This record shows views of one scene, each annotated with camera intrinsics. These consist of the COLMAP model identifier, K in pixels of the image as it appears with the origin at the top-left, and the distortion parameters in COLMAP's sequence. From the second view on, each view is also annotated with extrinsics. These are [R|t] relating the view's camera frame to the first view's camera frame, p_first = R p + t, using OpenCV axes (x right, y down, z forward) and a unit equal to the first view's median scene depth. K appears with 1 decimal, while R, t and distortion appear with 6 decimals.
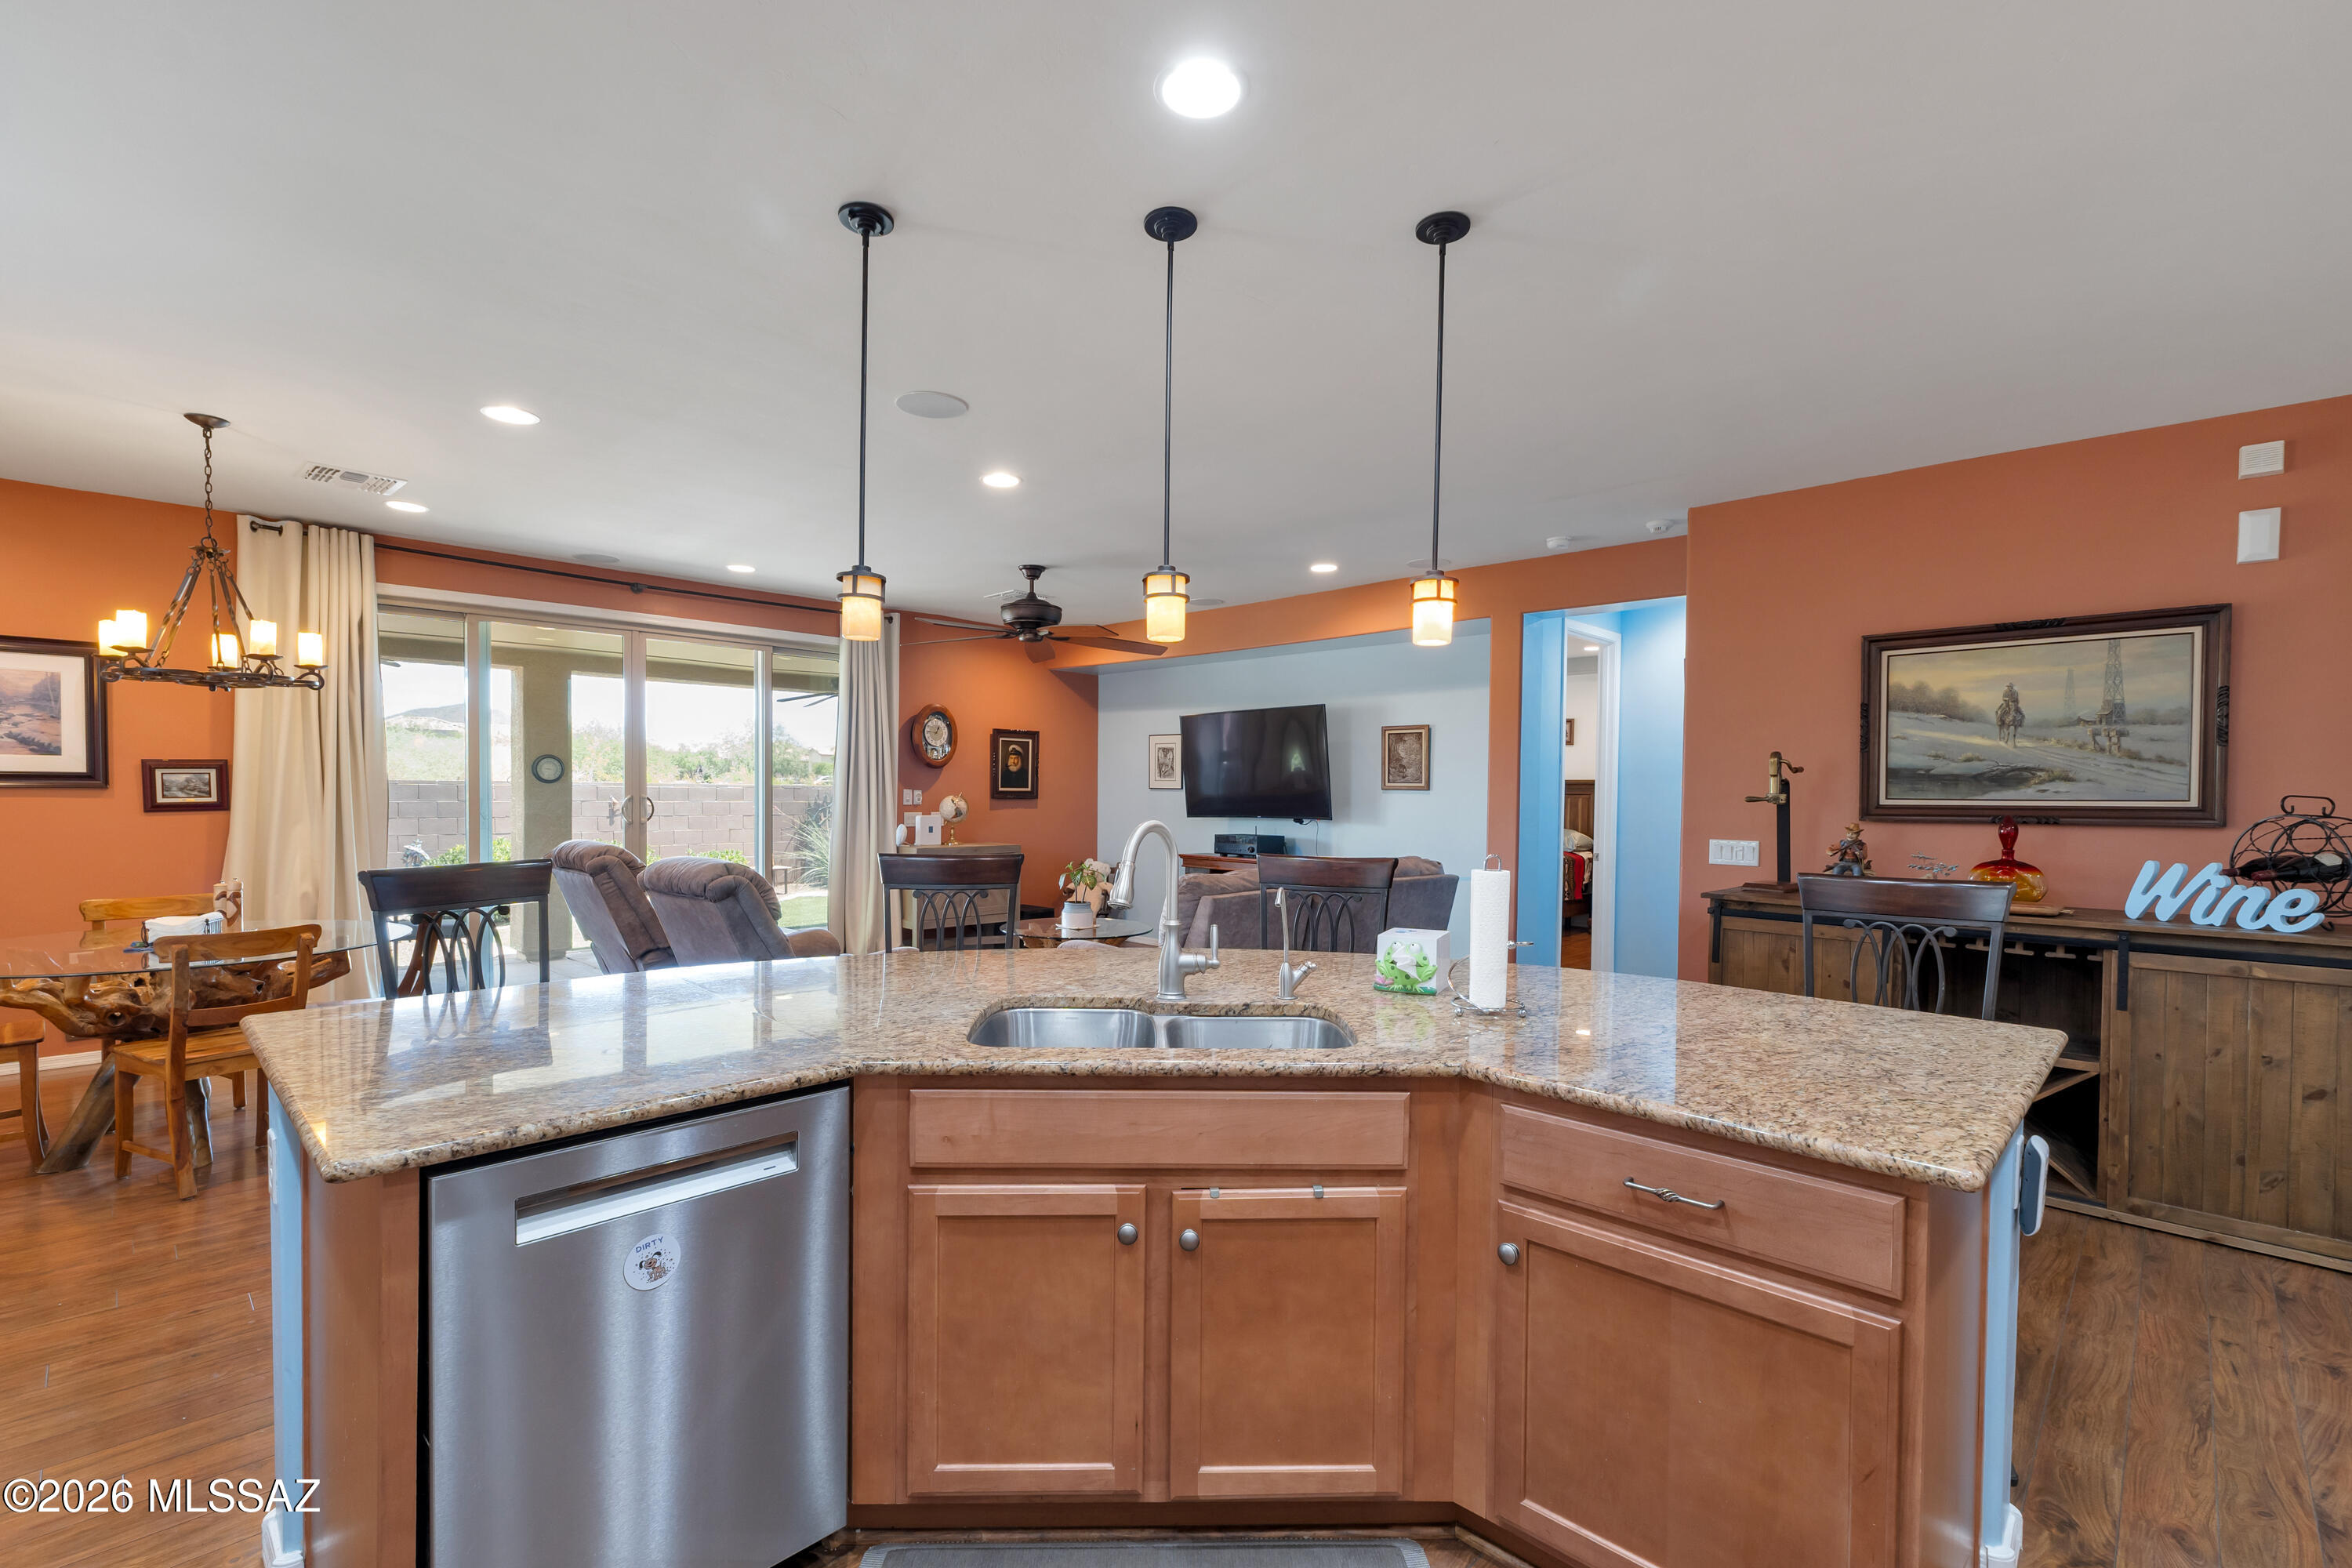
lens RADIAL K [[1037.6, 0, 1155.4], [0, 1037.6, 816.5], [0, 0, 1]] dist [0.000629, -0.000090]
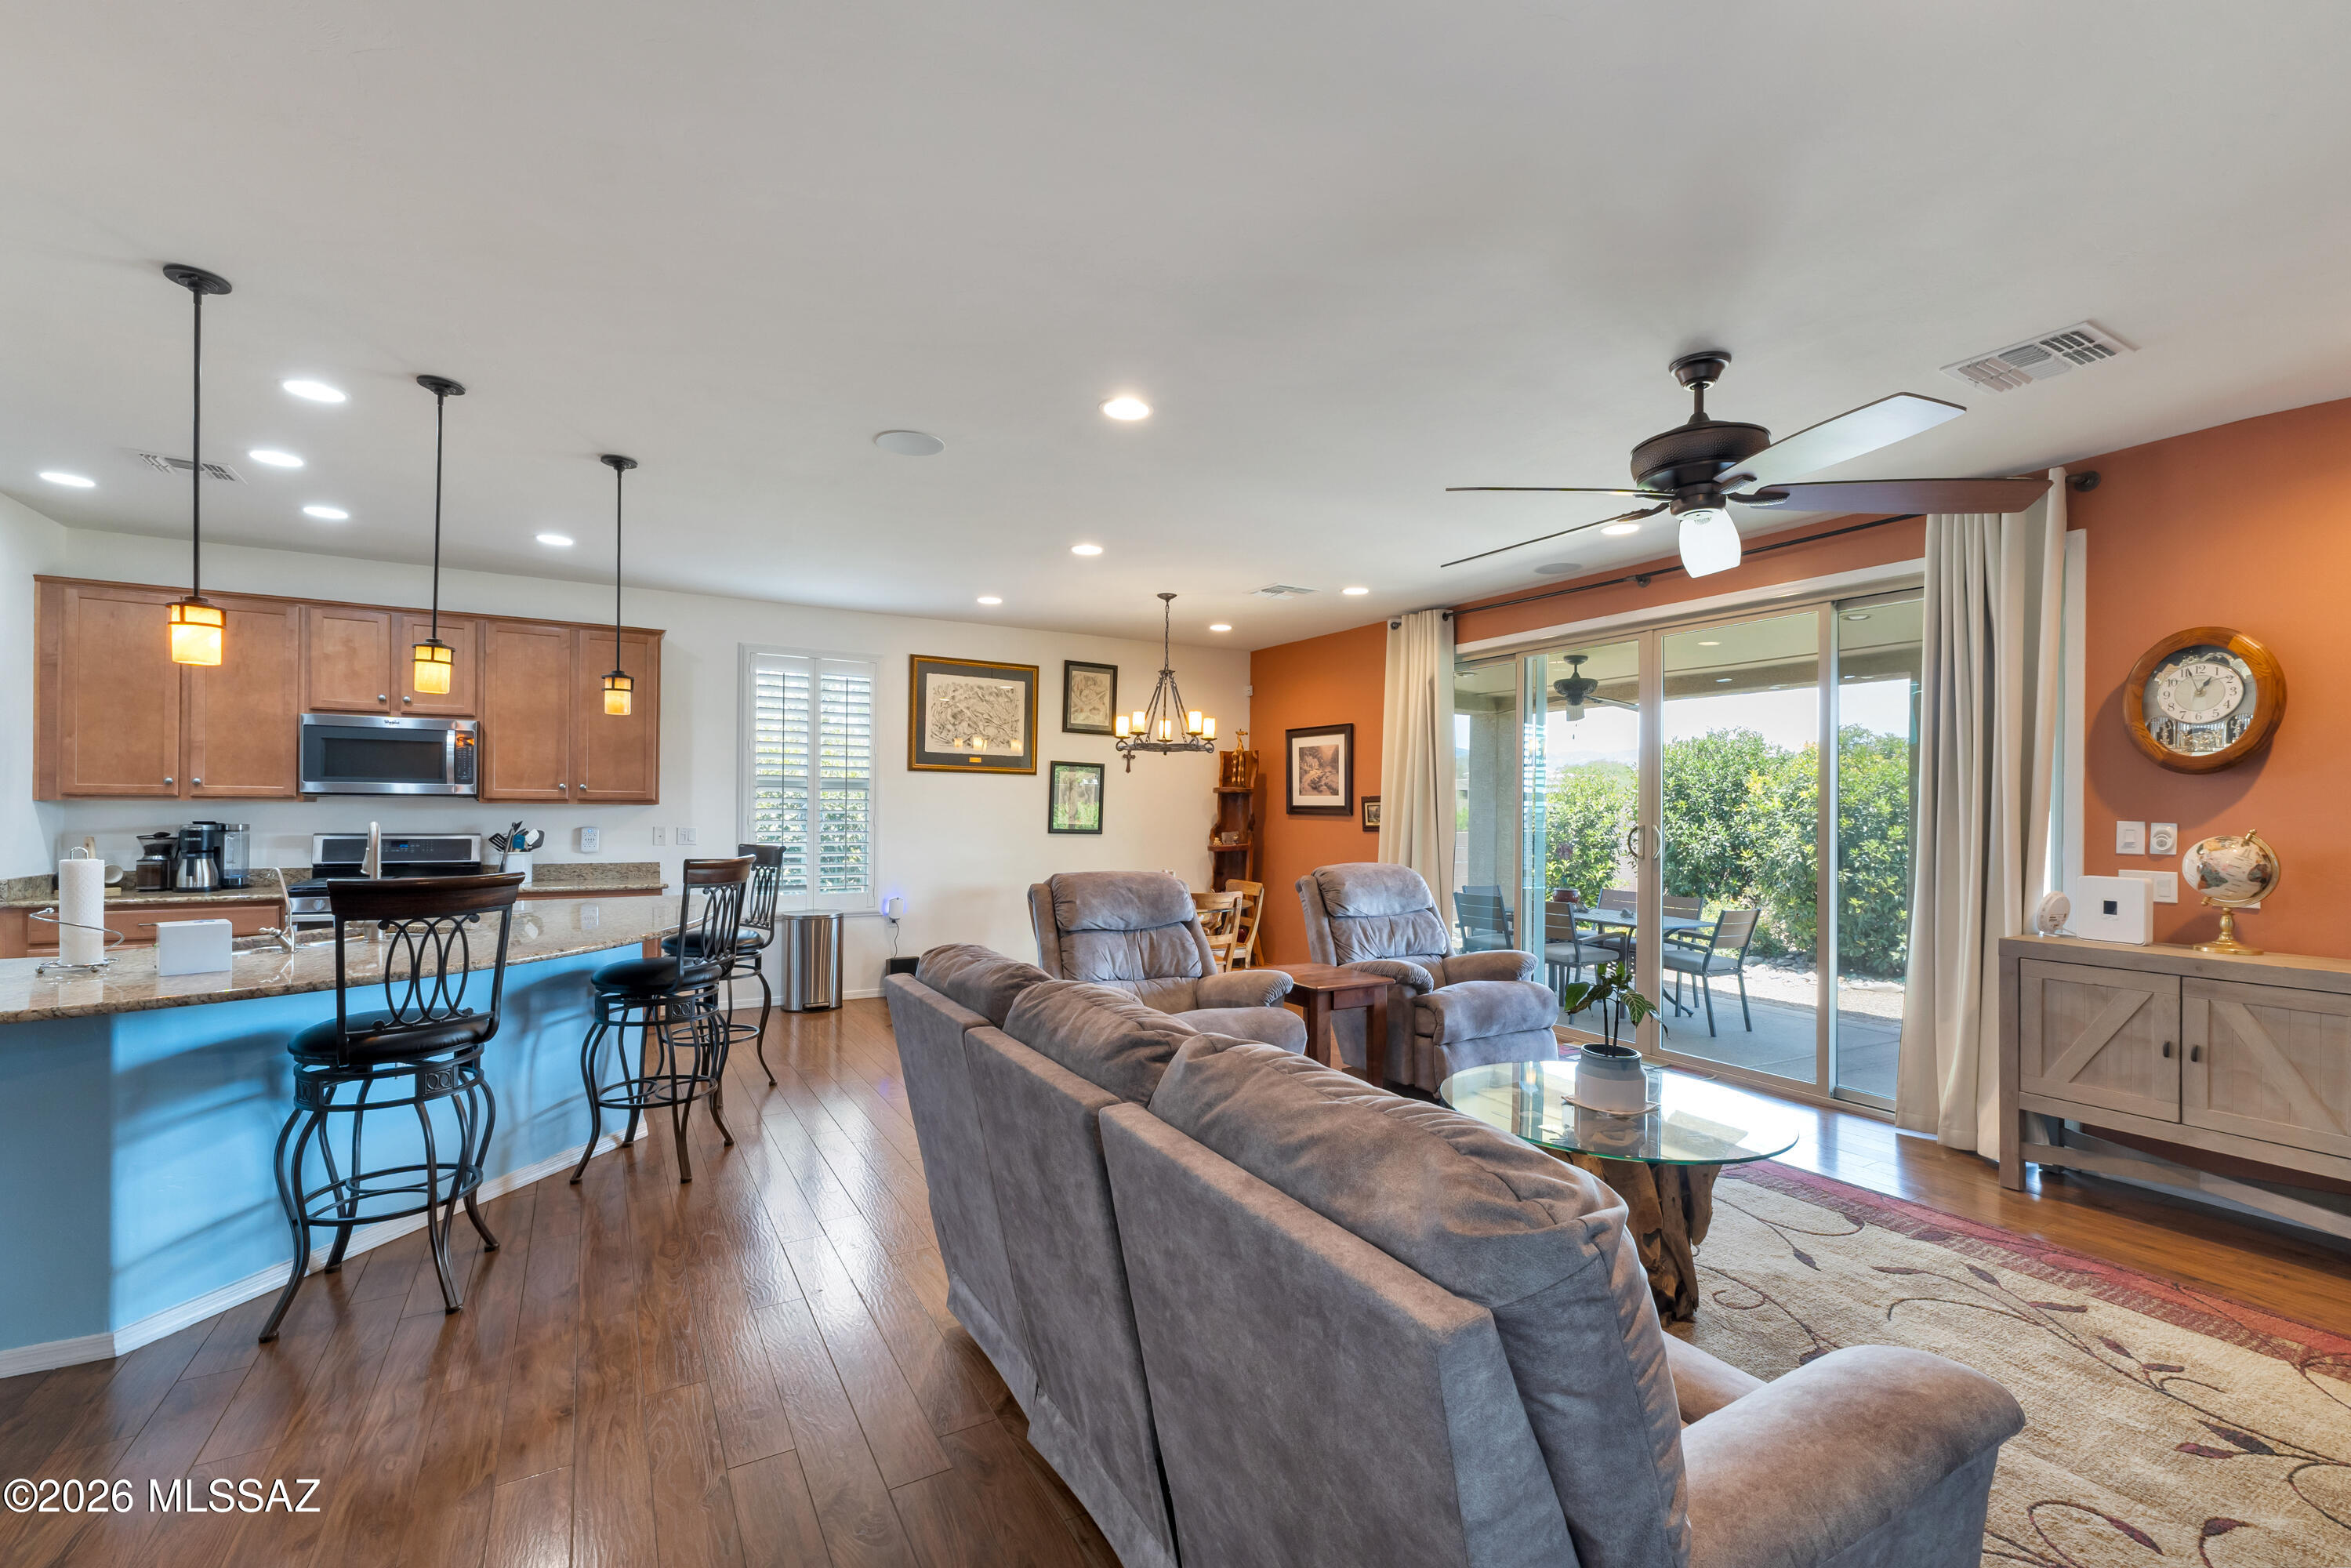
lens RADIAL K [[989.2, 0, 1172.1], [0, 989.2, 804.3], [0, 0, 1]] dist [0.005509, -0.000248]
pose [[-0.255127, -0.016010, -0.966775, 0.498114], [-0.036541, 0.999308, -0.006905, -0.023897], [0.966217, 0.033566, -0.255536, 1.112289]]
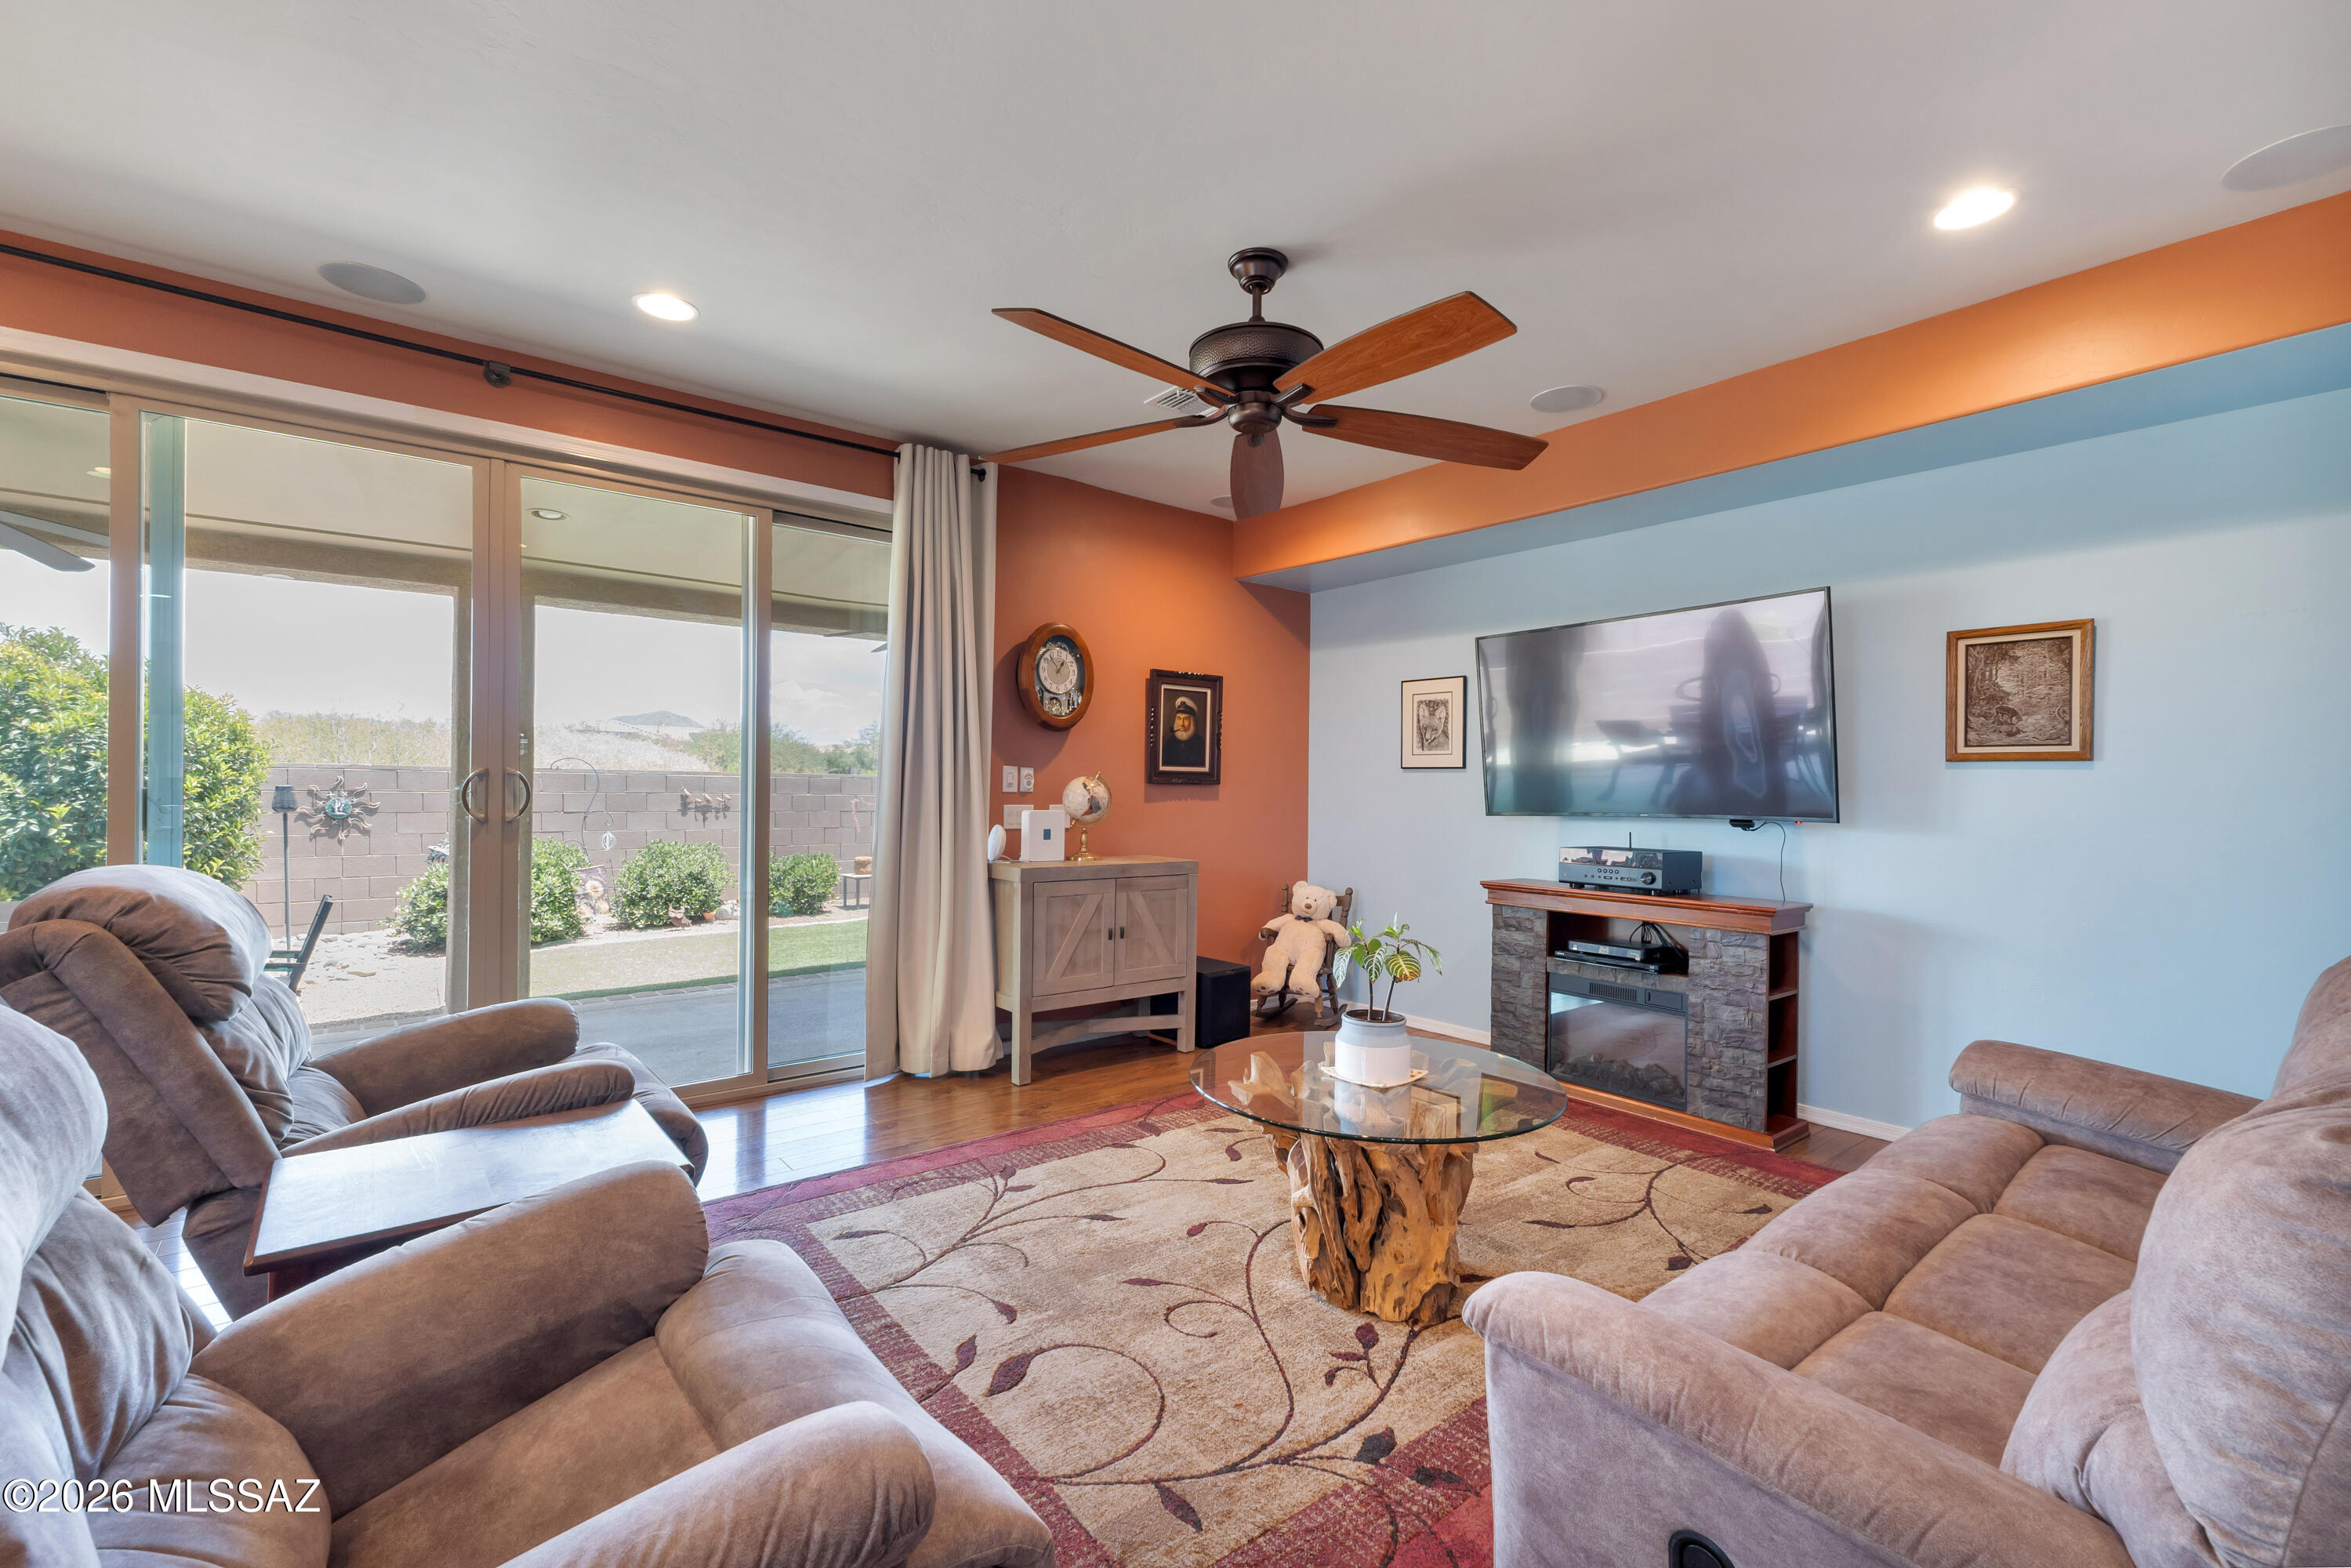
lens RADIAL K [[998.7, 0, 1163.5], [0, 998.7, 787.2], [0, 0, 1]] dist [0.000408, -0.000080]
pose [[0.993066, 0.001526, -0.117549, -0.135563], [-0.004735, 0.999624, -0.027024, 0.001318], [0.117464, 0.027393, 0.992699, 0.712185]]
